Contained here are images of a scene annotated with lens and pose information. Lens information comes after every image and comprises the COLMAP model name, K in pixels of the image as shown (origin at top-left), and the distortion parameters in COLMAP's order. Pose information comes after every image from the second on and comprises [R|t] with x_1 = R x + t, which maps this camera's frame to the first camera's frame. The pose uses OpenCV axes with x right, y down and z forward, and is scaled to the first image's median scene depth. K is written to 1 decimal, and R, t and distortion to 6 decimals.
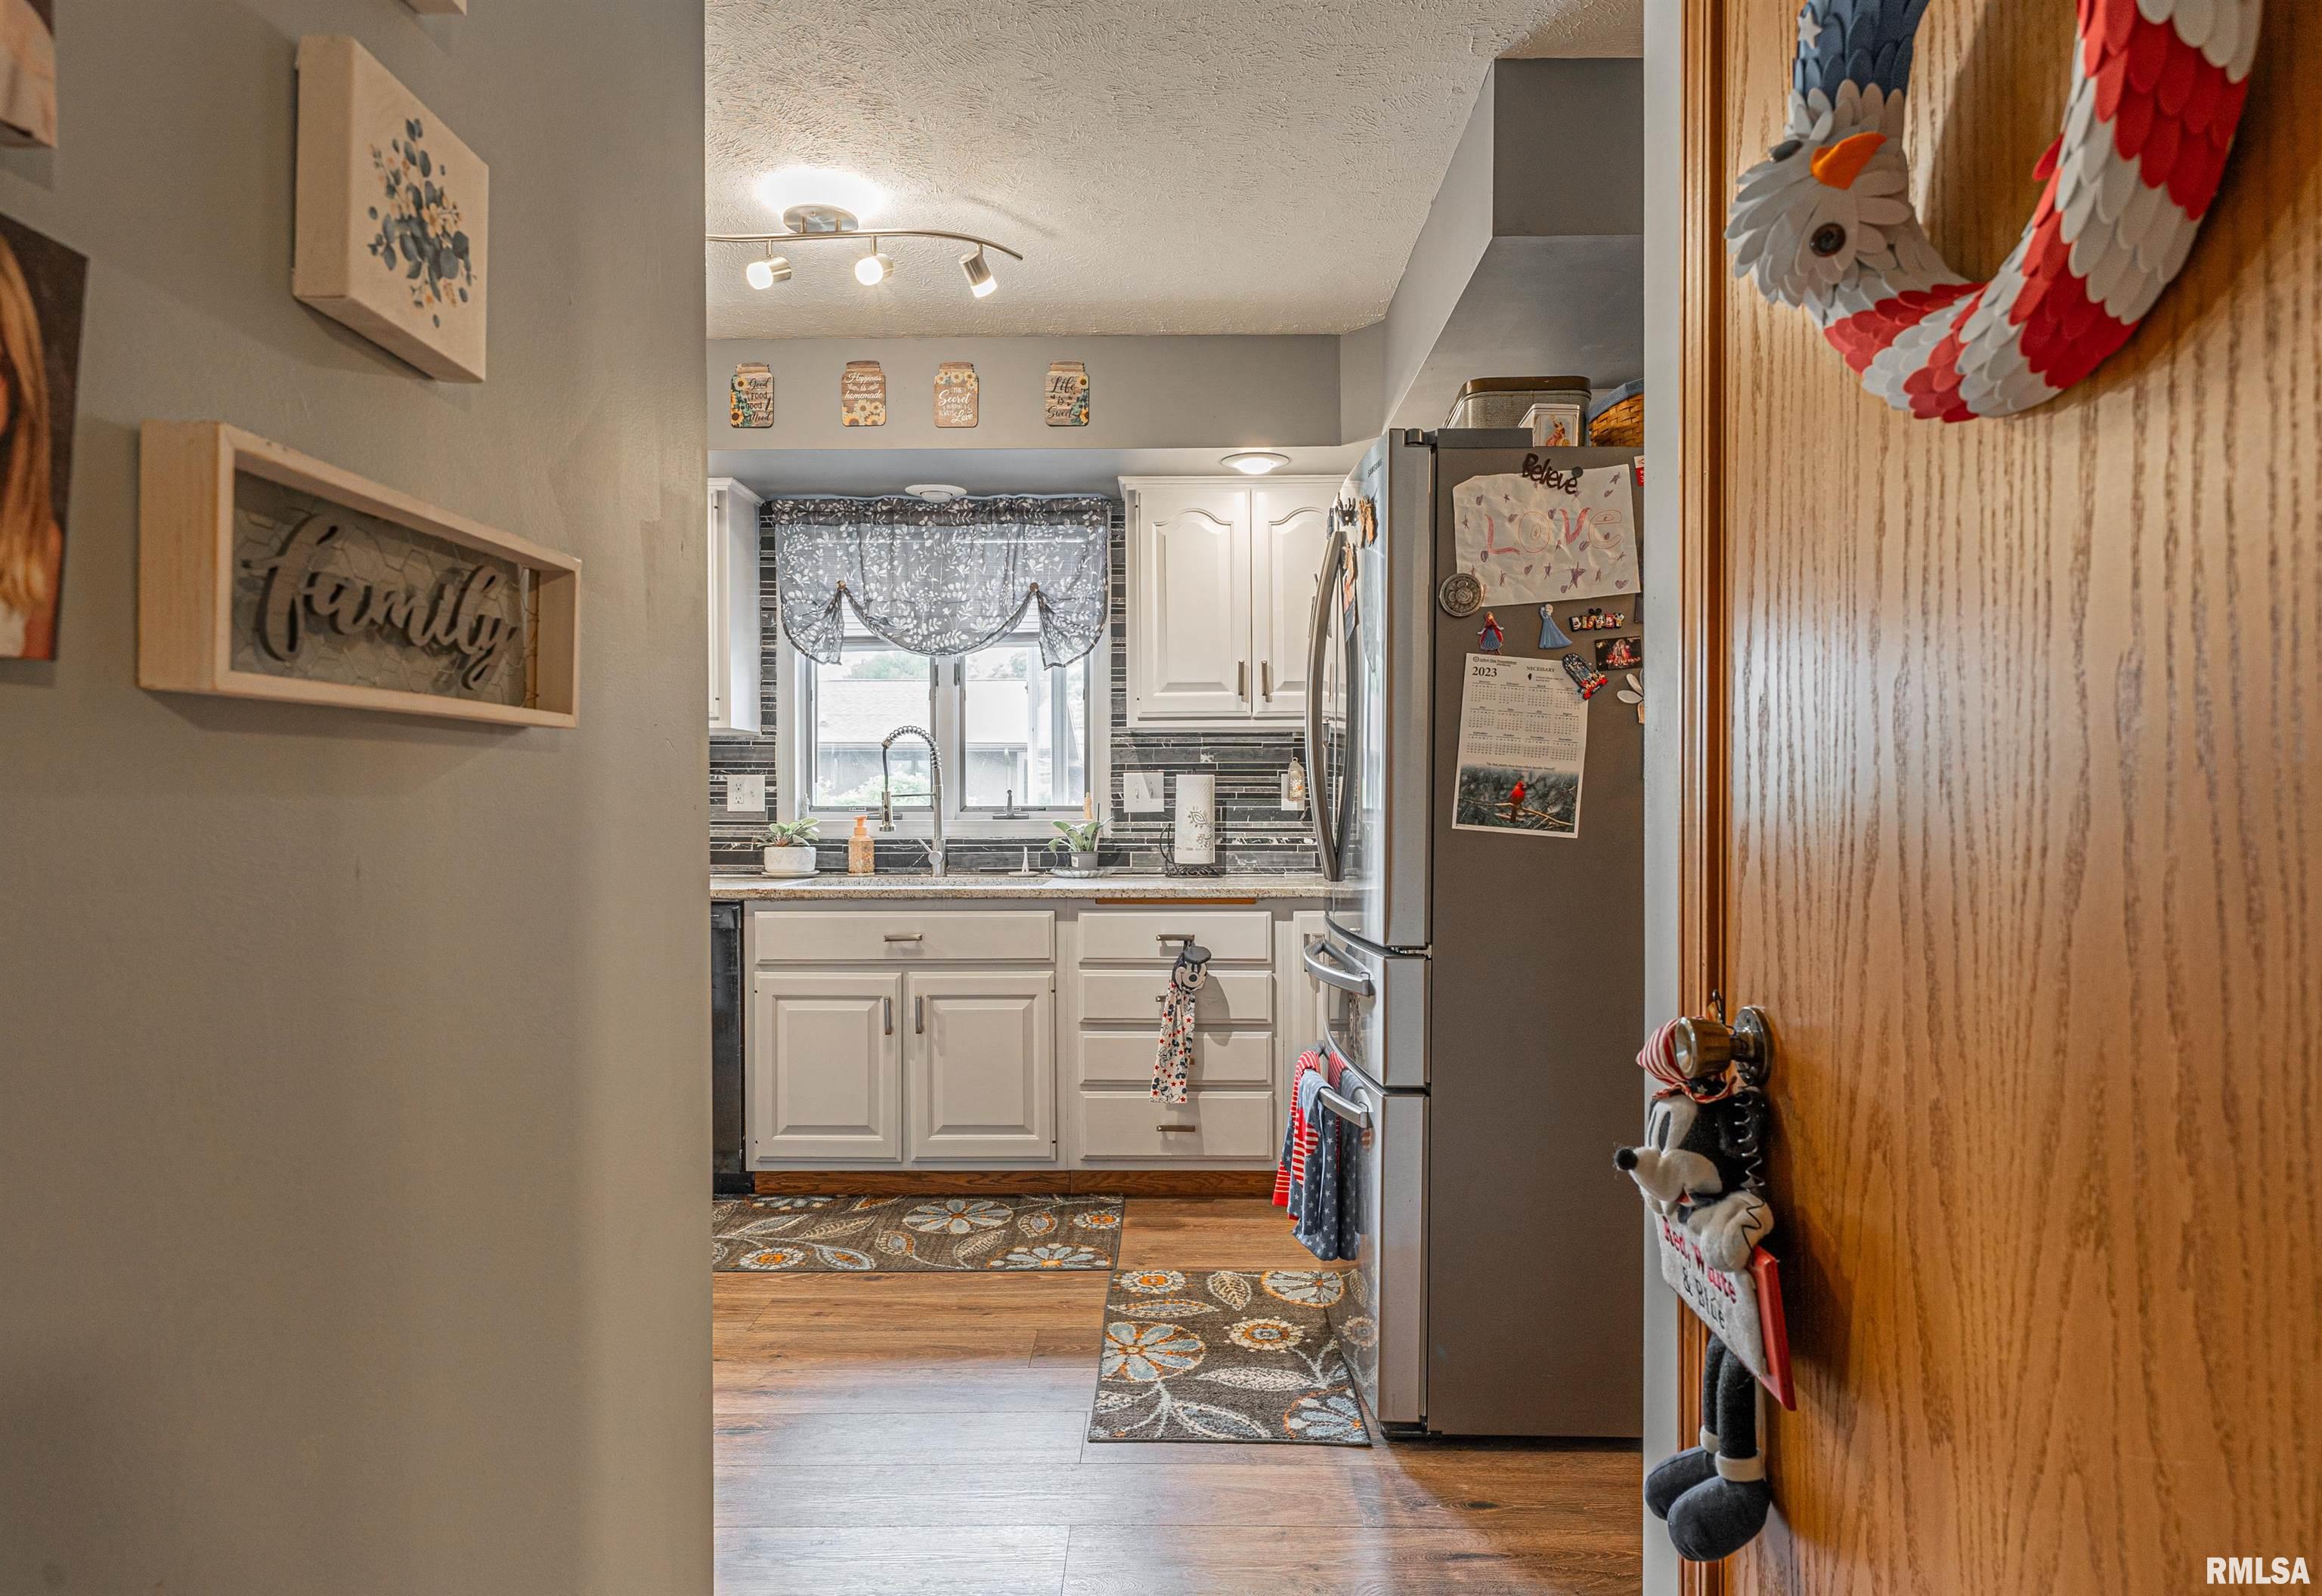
lens RADIAL K [[1333.9, 0, 1160.2], [0, 1333.9, 805.4], [0, 0, 1]] dist [-0.004409, 0.000244]
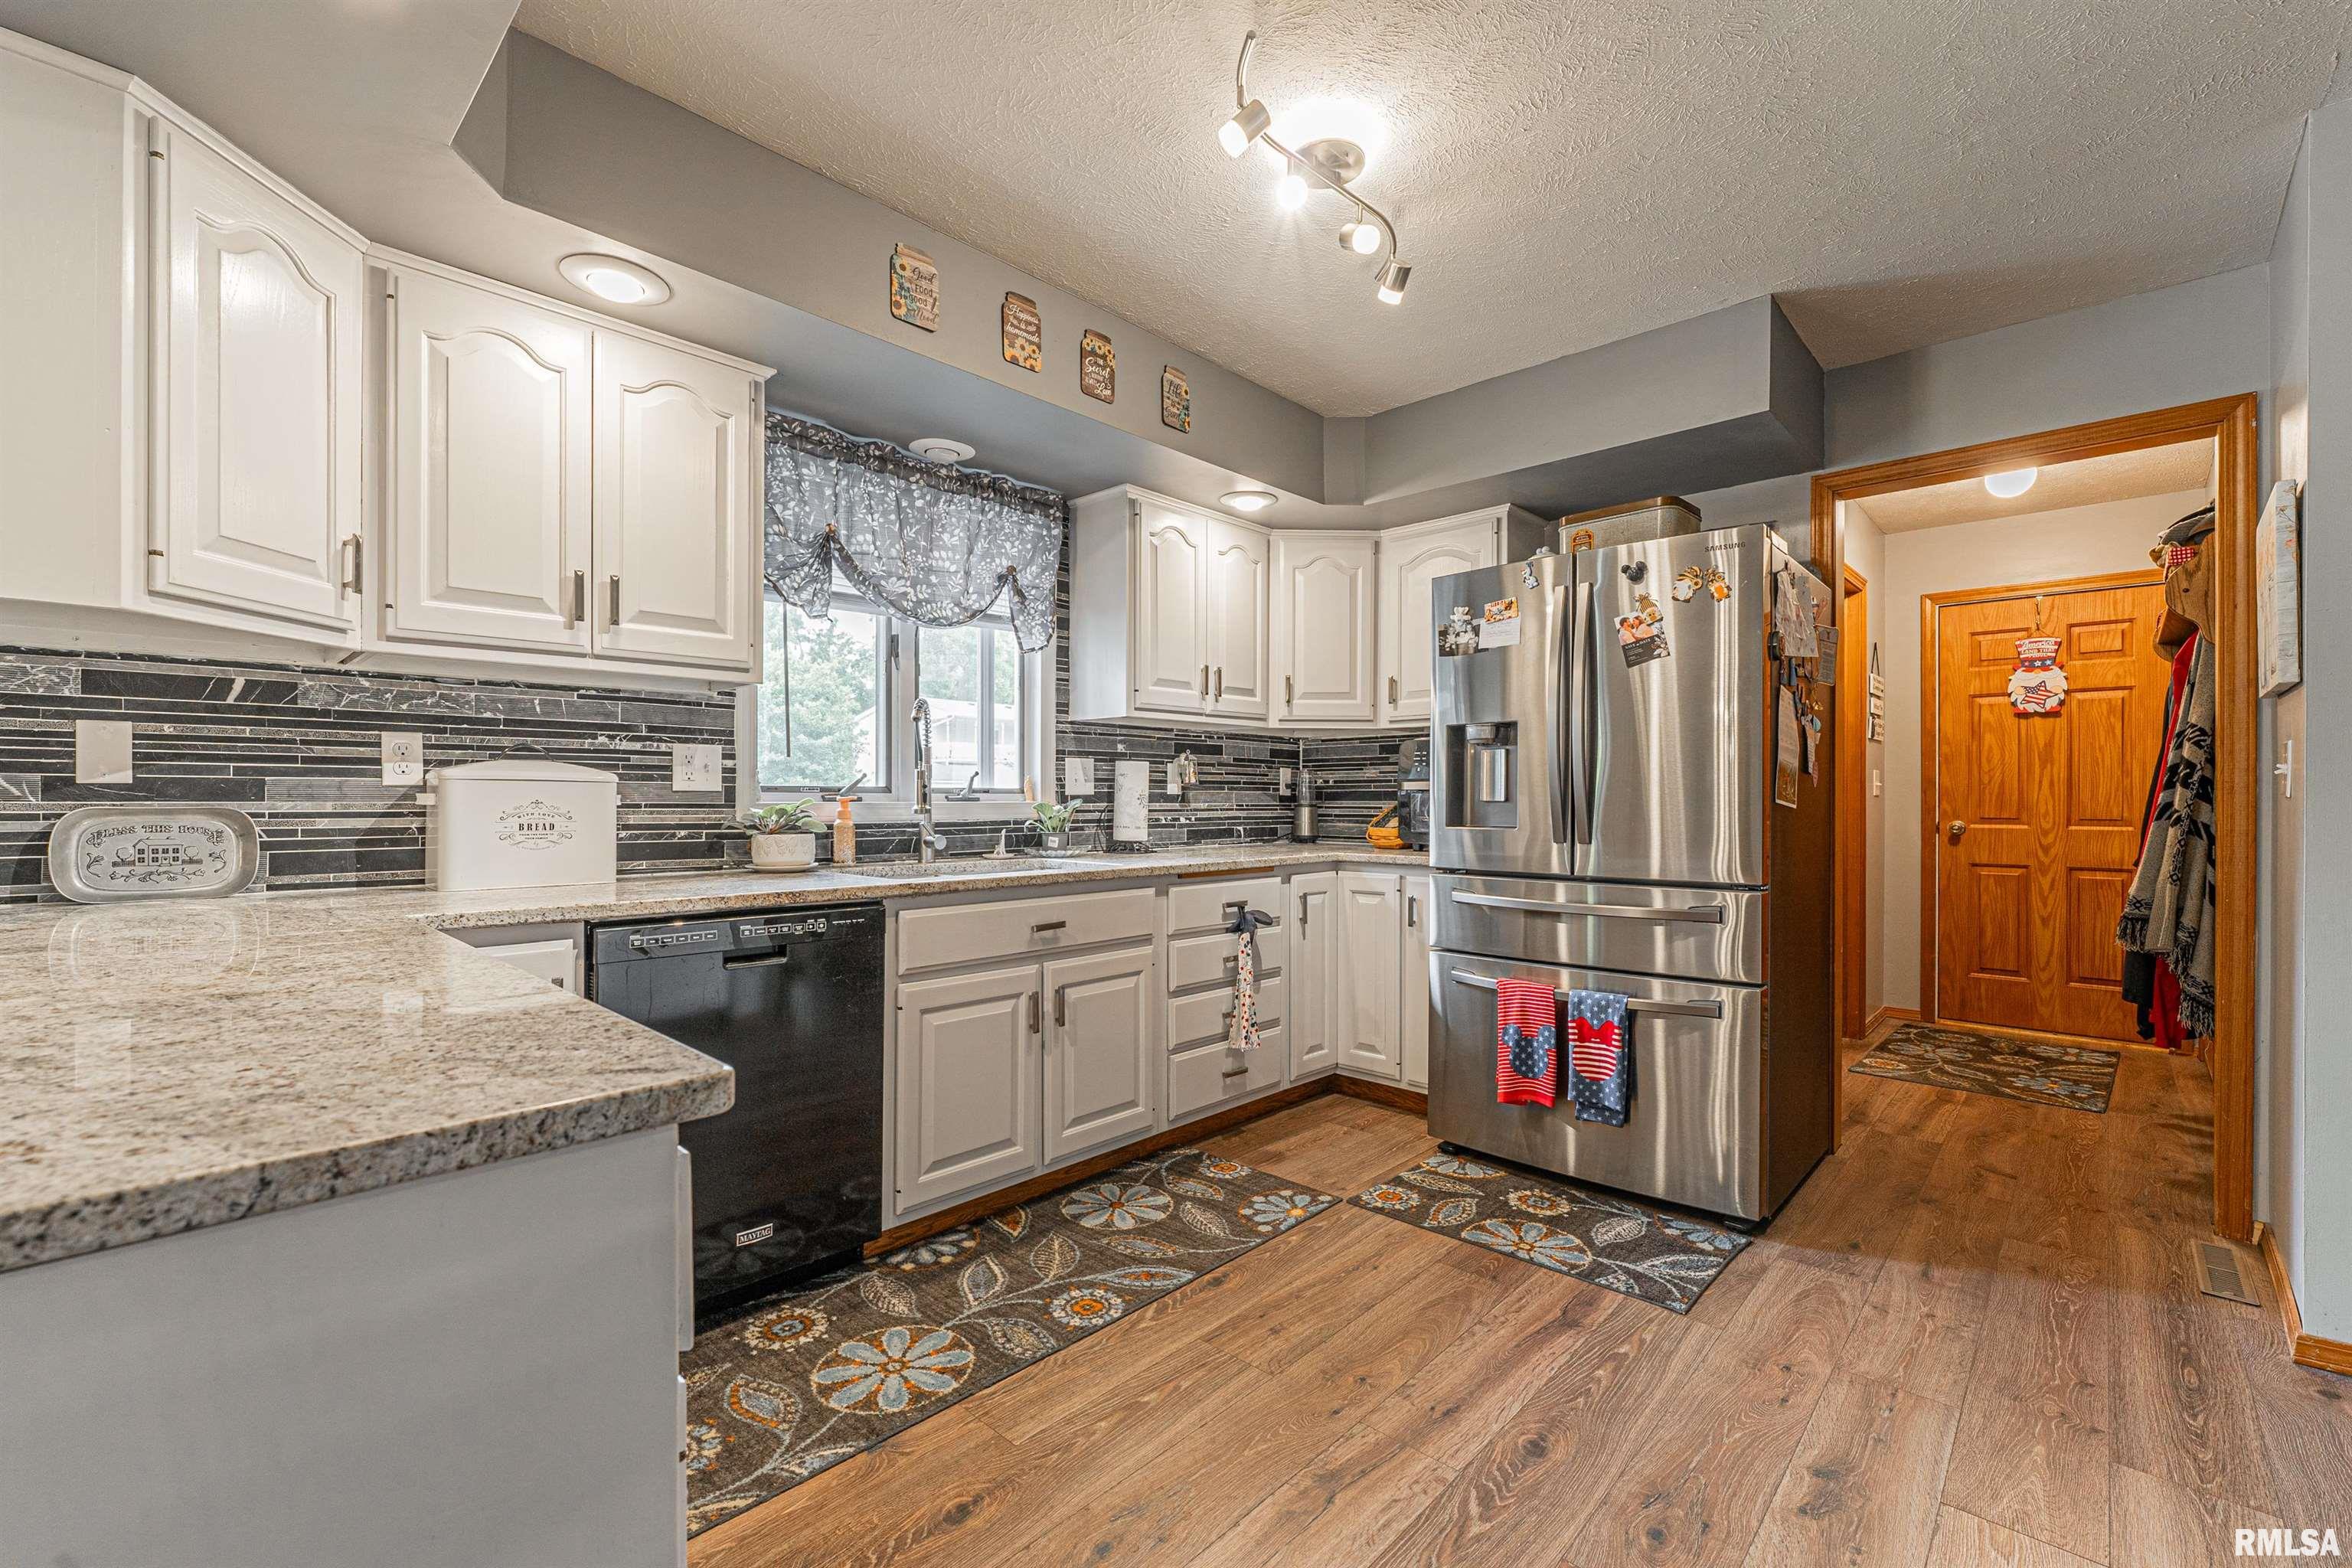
lens RADIAL K [[997.9, 0, 1175.3], [0, 997.9, 791.8], [0, 0, 1]] dist [-0.001567, -0.000250]
pose [[0.675800, 0.008427, 0.737037, -0.645093], [-0.002951, 0.999958, -0.008728, 0.010807], [-0.737079, 0.003723, 0.675796, 0.459429]]
